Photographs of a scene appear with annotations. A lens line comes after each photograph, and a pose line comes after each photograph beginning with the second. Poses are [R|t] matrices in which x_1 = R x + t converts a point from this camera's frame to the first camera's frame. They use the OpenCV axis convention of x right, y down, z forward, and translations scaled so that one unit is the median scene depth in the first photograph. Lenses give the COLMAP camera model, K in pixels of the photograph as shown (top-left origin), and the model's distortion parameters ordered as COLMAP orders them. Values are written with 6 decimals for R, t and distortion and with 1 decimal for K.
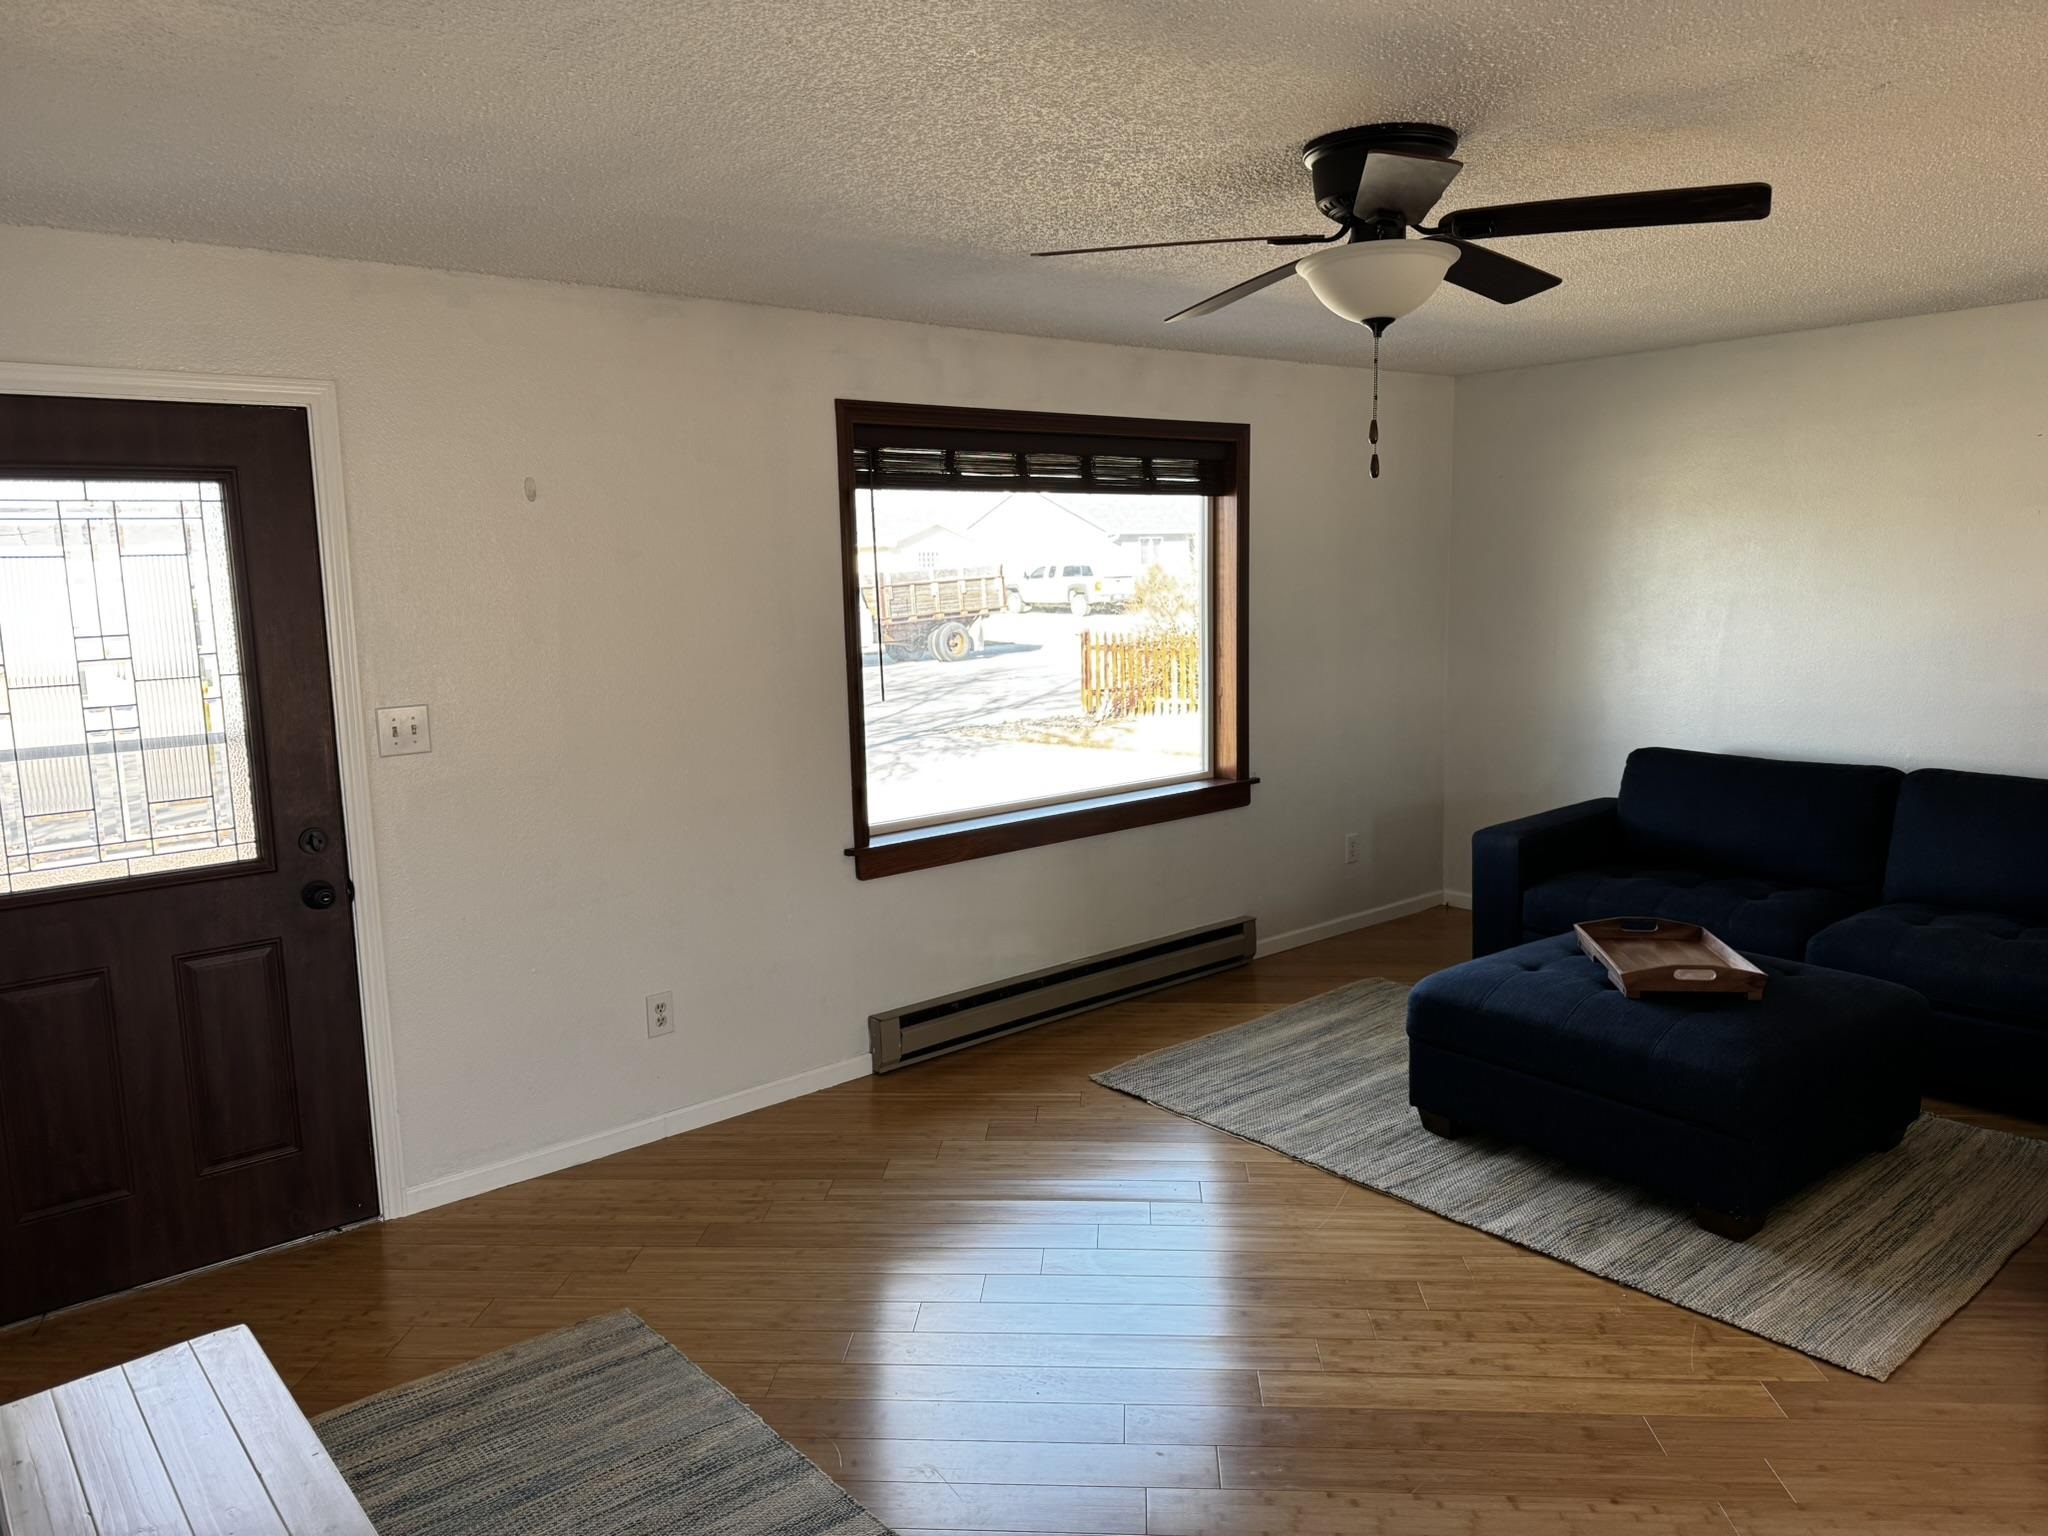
lens RADIAL K [[1442.8, 0, 1037.4], [0, 1442.8, 773.4], [0, 0, 1]] dist [0.001845, 0.001953]
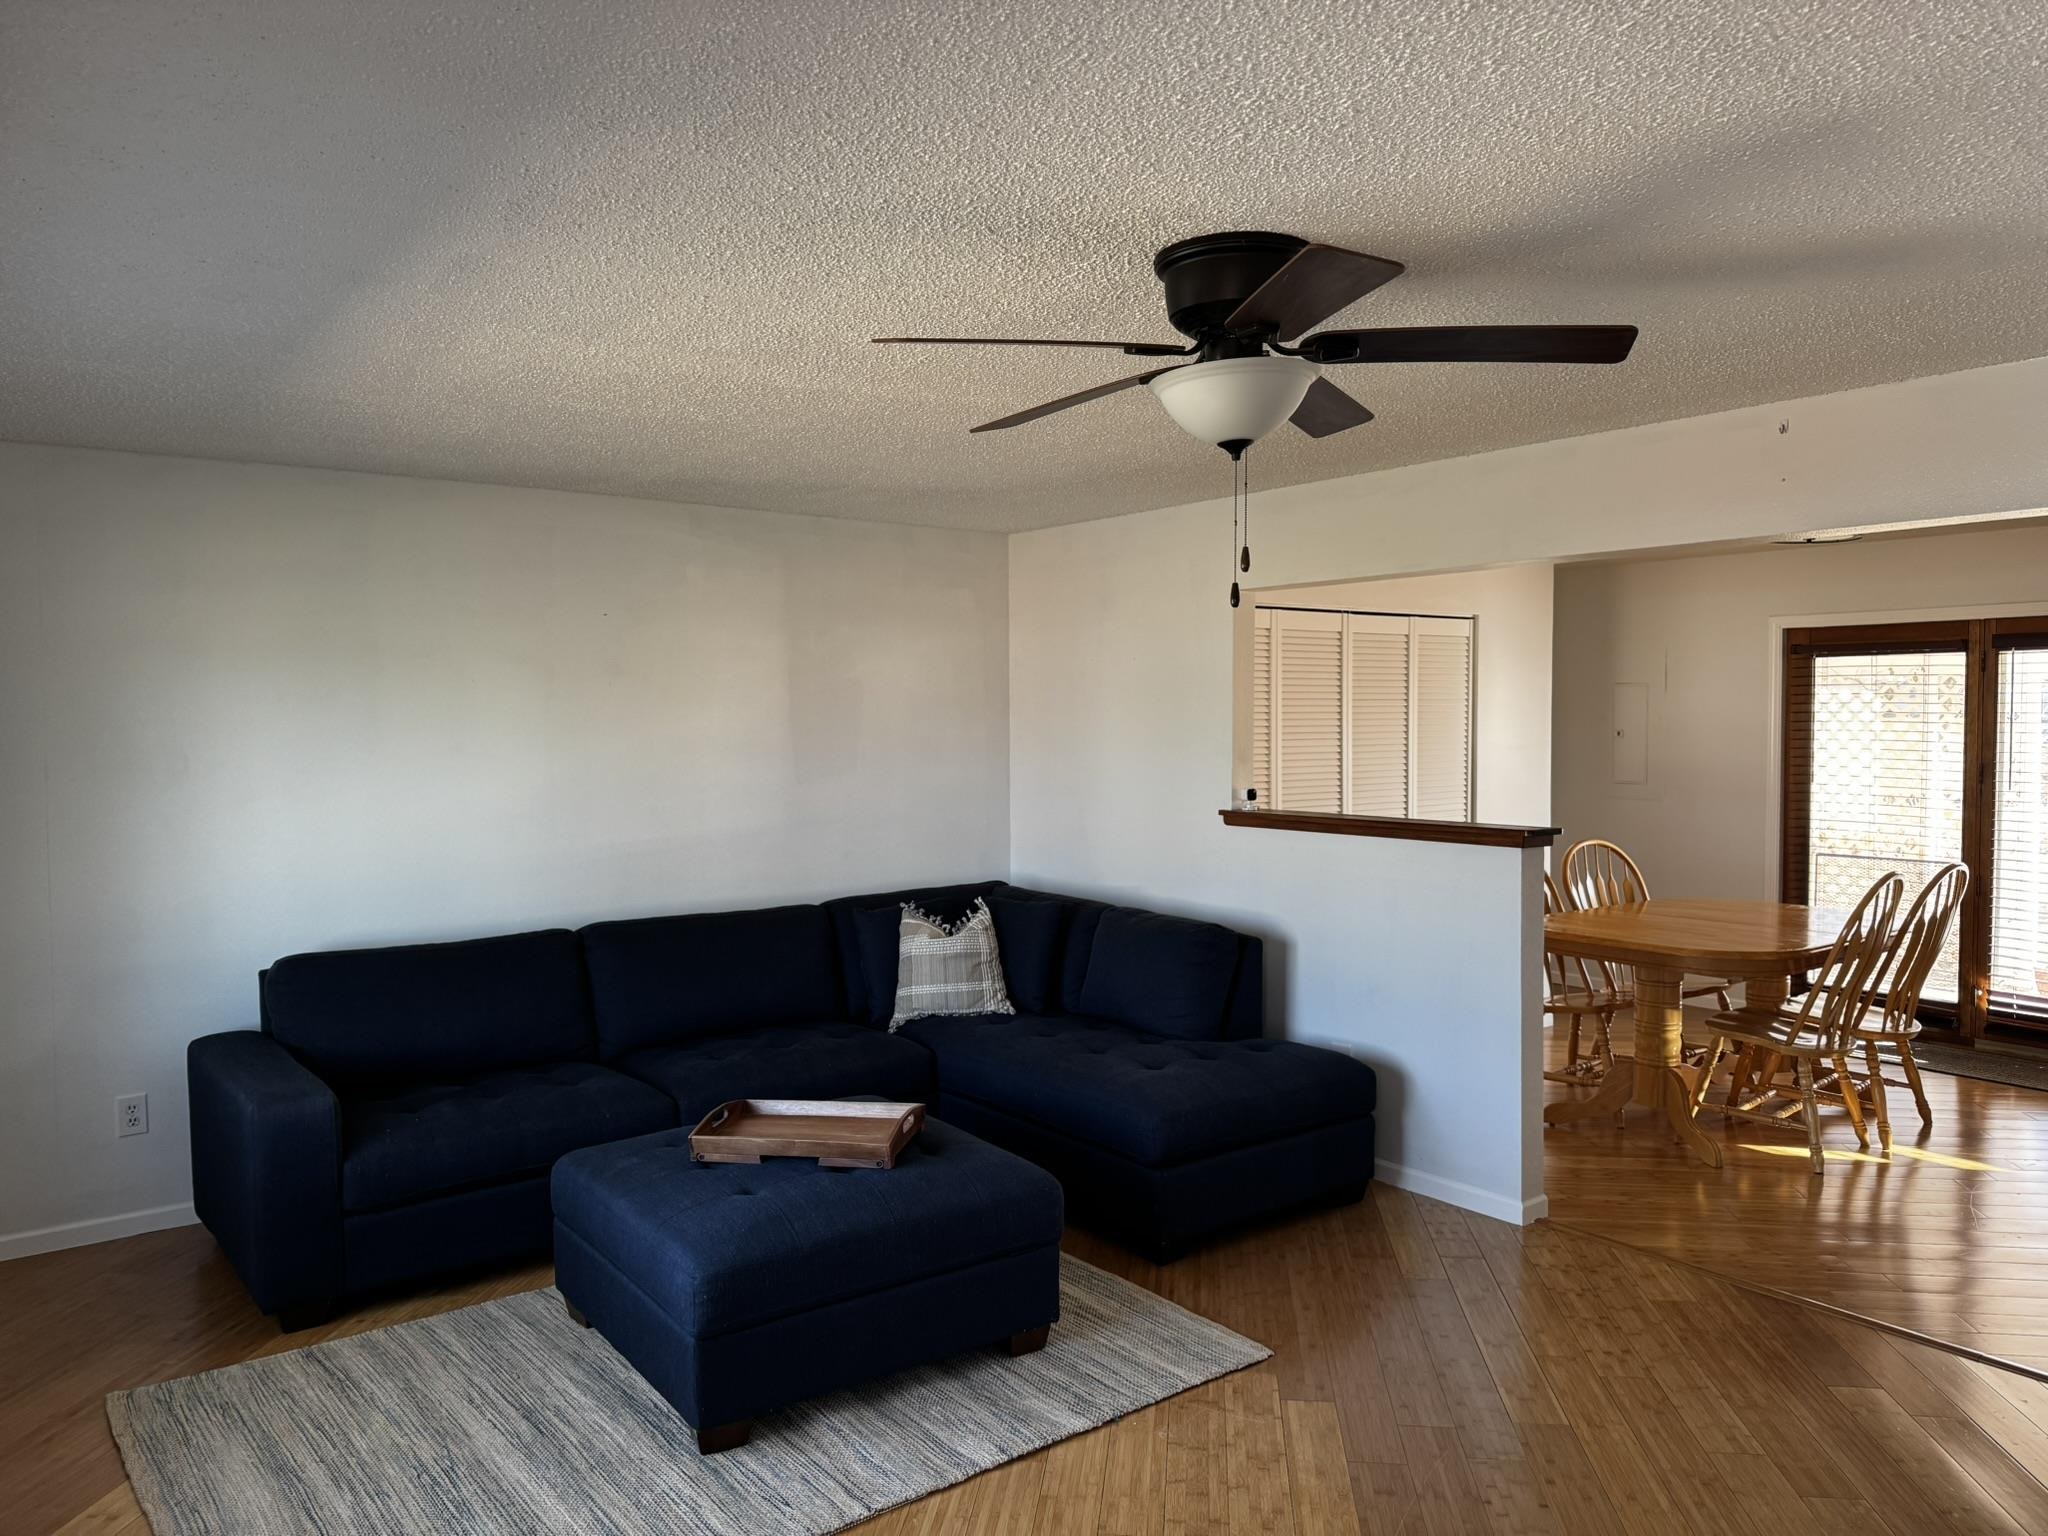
lens RADIAL K [[1442.8, 0, 1037.4], [0, 1442.8, 773.4], [0, 0, 1]] dist [0.001845, 0.001953]
pose [[0.050215, -0.023774, 0.998455, -0.548011], [0.152225, 0.988218, 0.015874, -0.106459], [-0.987069, 0.151193, 0.053242, 0.864953]]
